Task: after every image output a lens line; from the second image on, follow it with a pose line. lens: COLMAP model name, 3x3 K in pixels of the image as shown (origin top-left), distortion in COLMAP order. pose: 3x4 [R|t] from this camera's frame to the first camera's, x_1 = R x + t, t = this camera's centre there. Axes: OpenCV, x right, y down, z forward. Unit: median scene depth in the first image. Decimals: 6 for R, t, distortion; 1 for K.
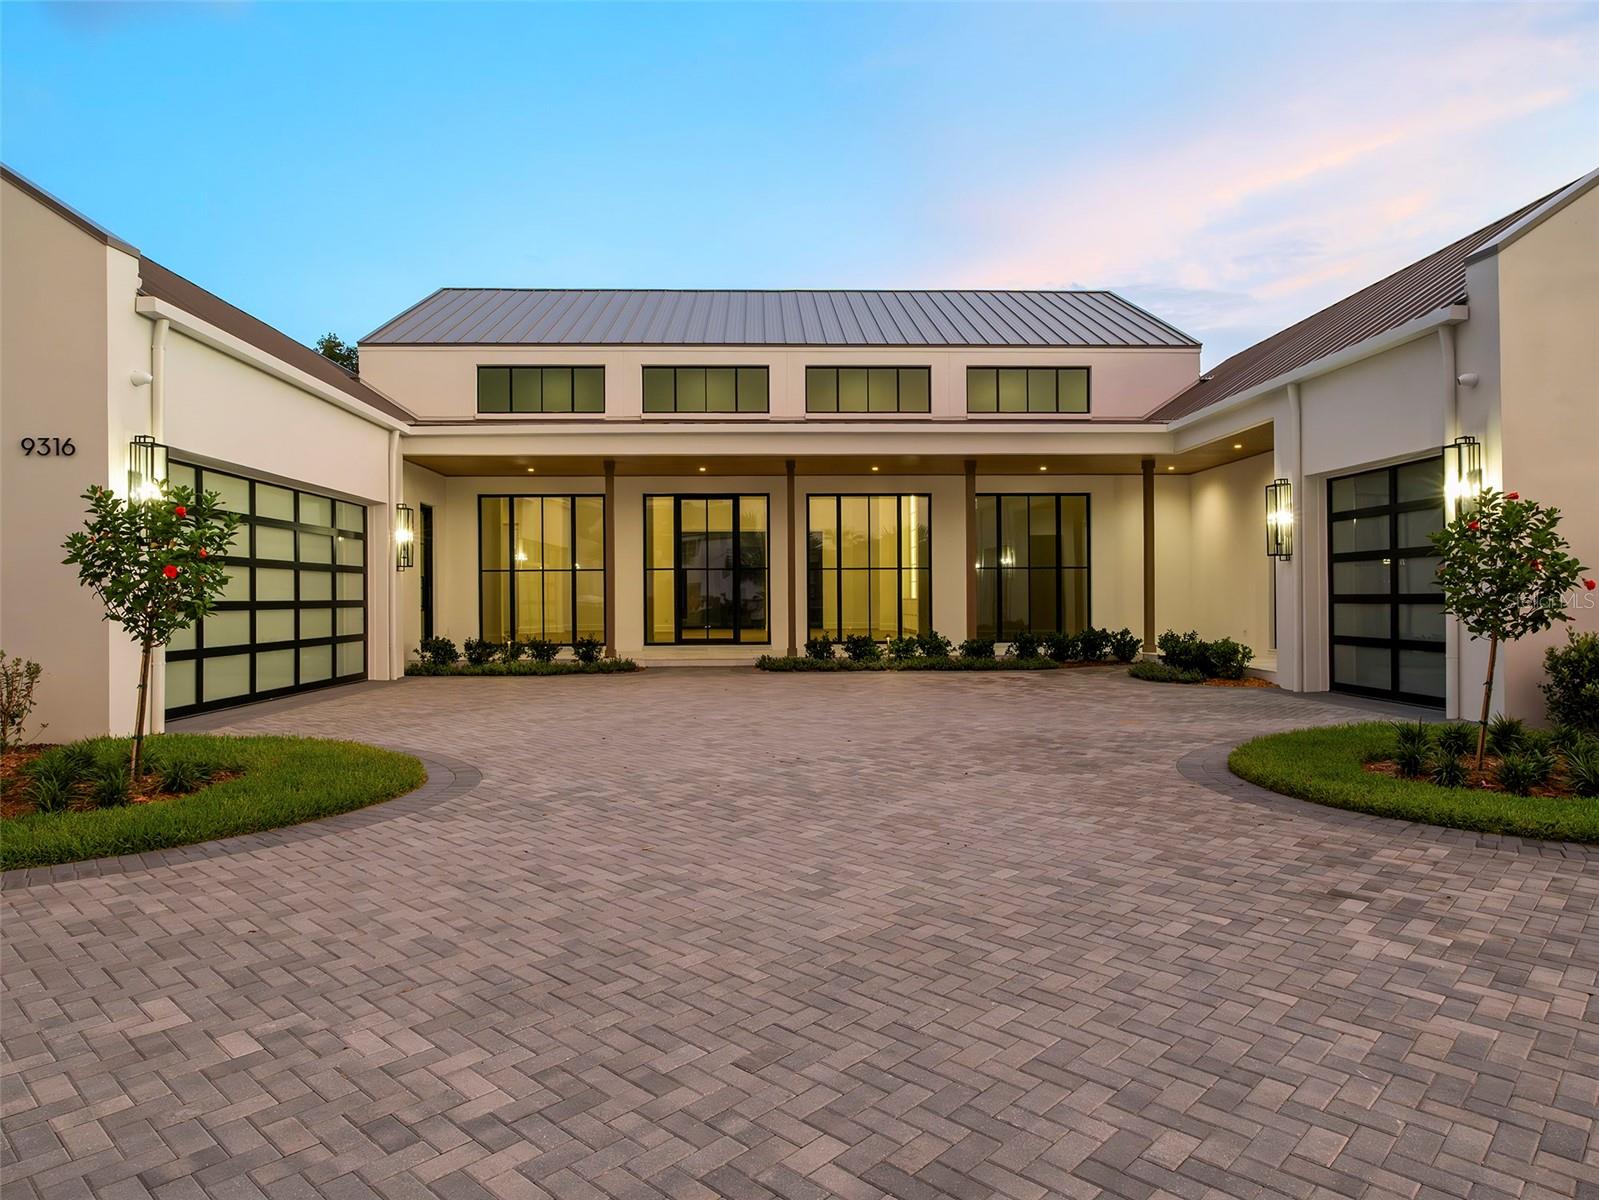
lens RADIAL K [[1025.6, 0, 799.5], [0, 1025.6, 600.0], [0, 0, 1]] dist [-0.008826, -0.002014]
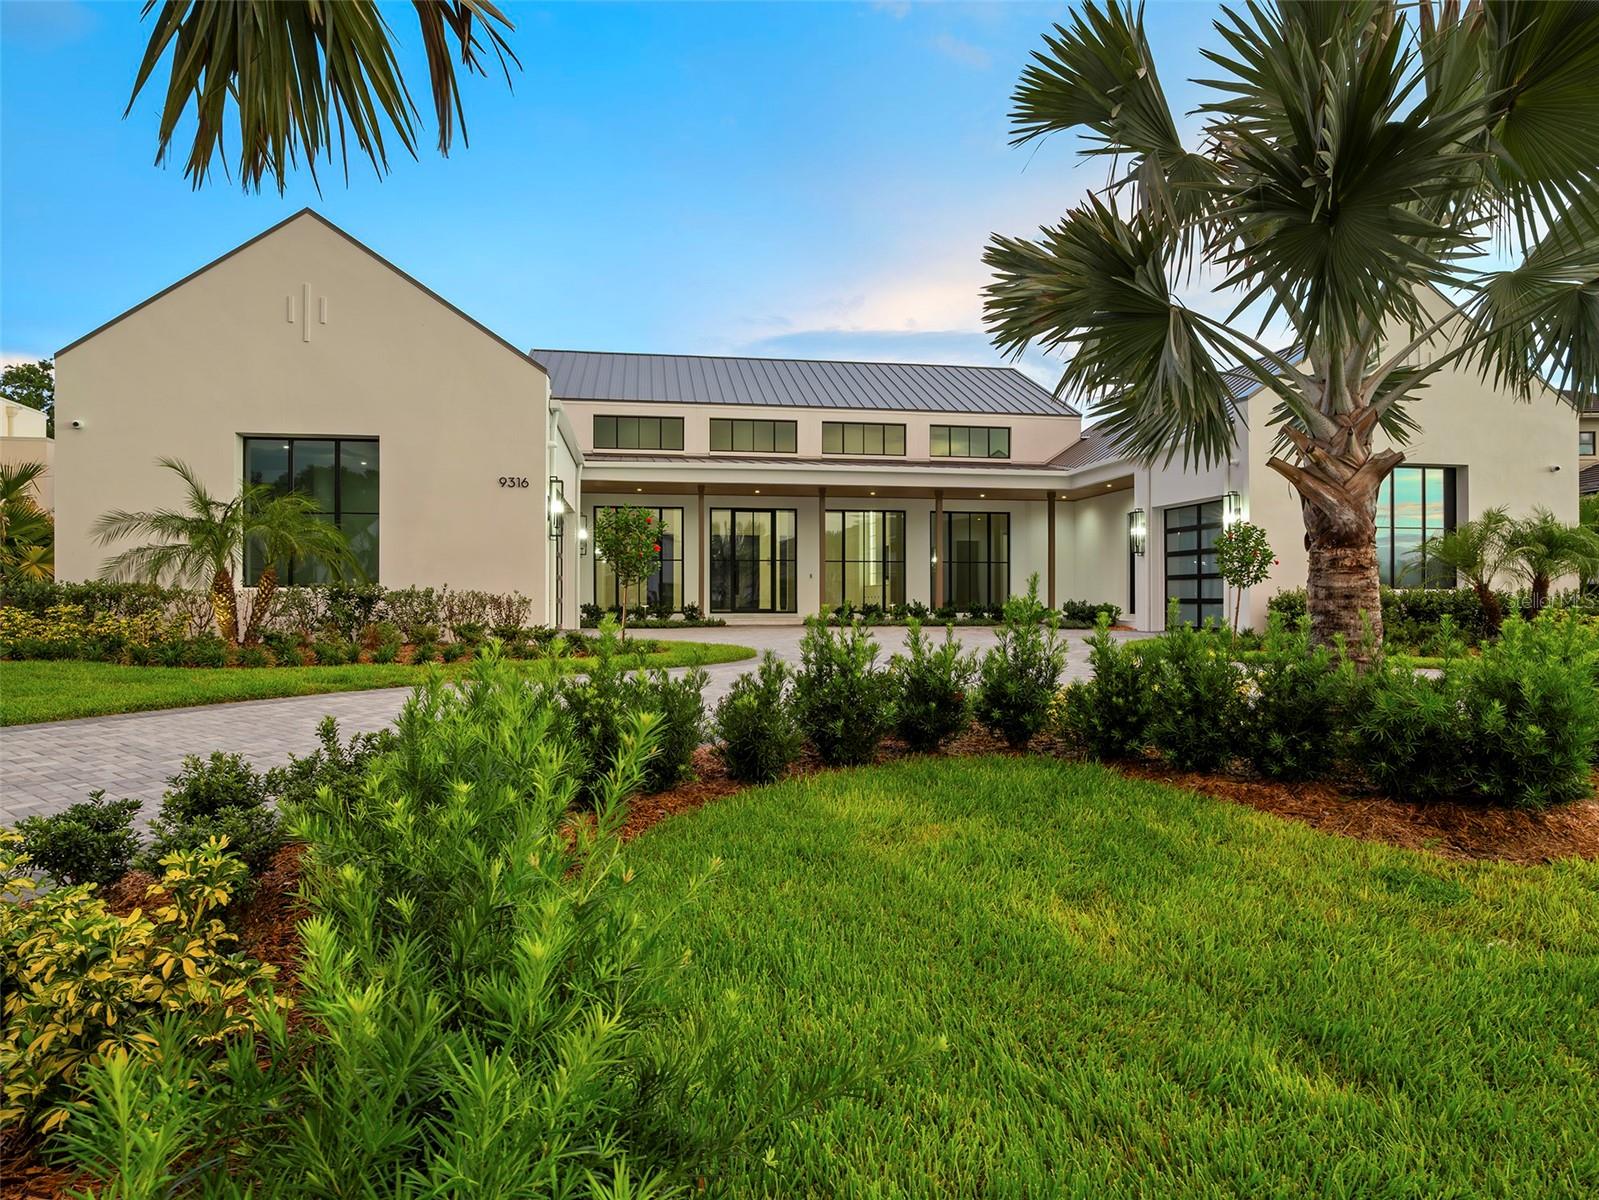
lens RADIAL K [[959.0, 0, 799.5], [0, 959.0, 600.0], [0, 0, 1]] dist [-0.027201, 0.009826]
pose [[0.992419, 0.006576, 0.122722, -0.280899], [-0.006355, 0.999977, -0.002190, 0.040910], [-0.122734, 0.001394, 0.992439, -0.505543]]
